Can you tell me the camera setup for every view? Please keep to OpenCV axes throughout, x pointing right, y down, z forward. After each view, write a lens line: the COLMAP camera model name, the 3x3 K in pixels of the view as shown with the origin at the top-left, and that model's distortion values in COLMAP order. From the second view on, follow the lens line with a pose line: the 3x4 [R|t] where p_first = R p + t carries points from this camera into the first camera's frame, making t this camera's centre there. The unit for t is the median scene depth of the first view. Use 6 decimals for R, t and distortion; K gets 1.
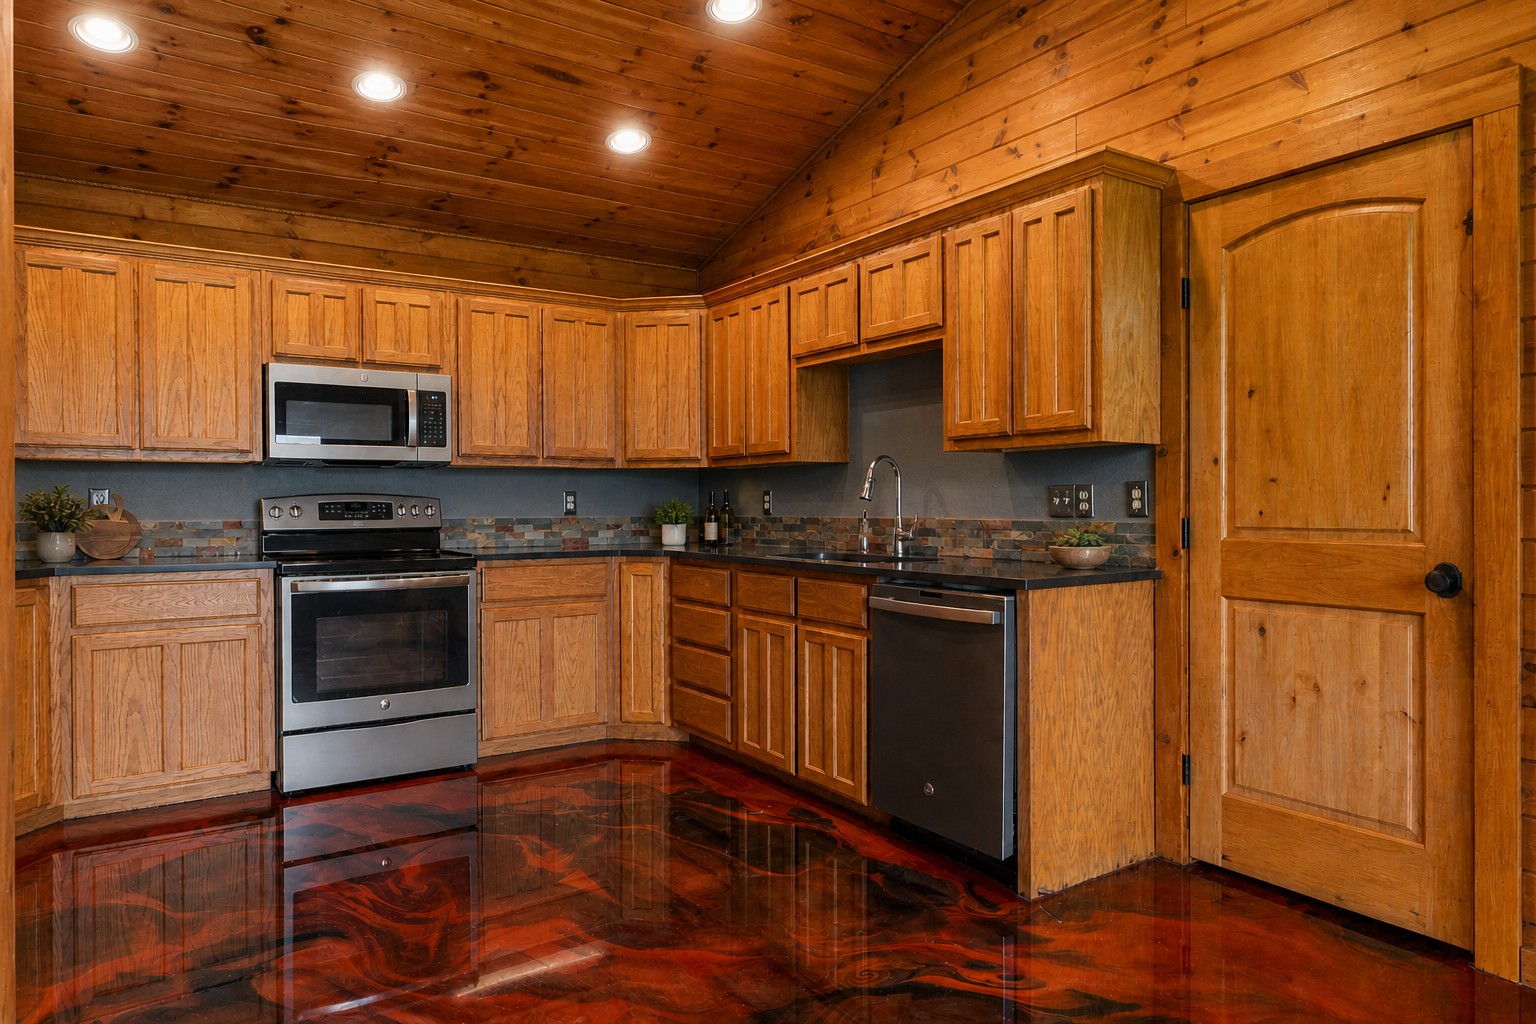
lens RADIAL K [[979.0, 0, 768.0], [0, 979.0, 512.0], [0, 0, 1]] dist [0.000352, 0.000867]
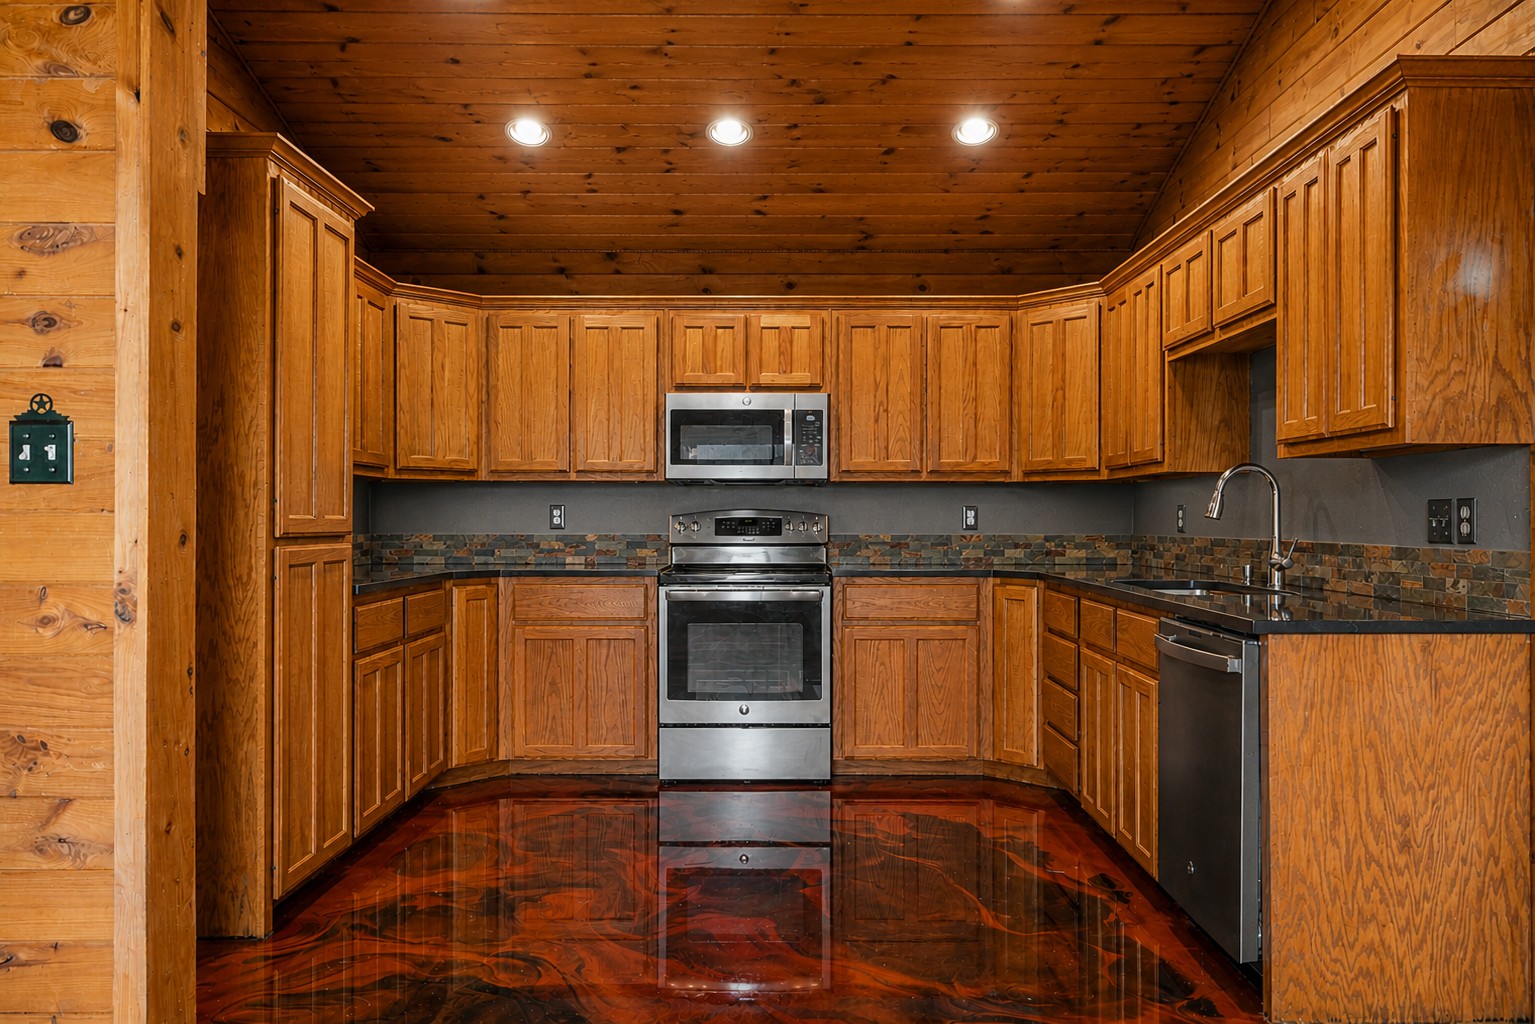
lens RADIAL K [[1127.2, 0, 761.6], [0, 1127.2, 514.2], [0, 0, 1]] dist [0.032679, 0.000401]
pose [[0.827909, 0.000985, -0.560862, 0.308813], [-0.006135, 0.999955, -0.007301, -0.006092], [0.560829, 0.009486, 0.827877, -0.005790]]
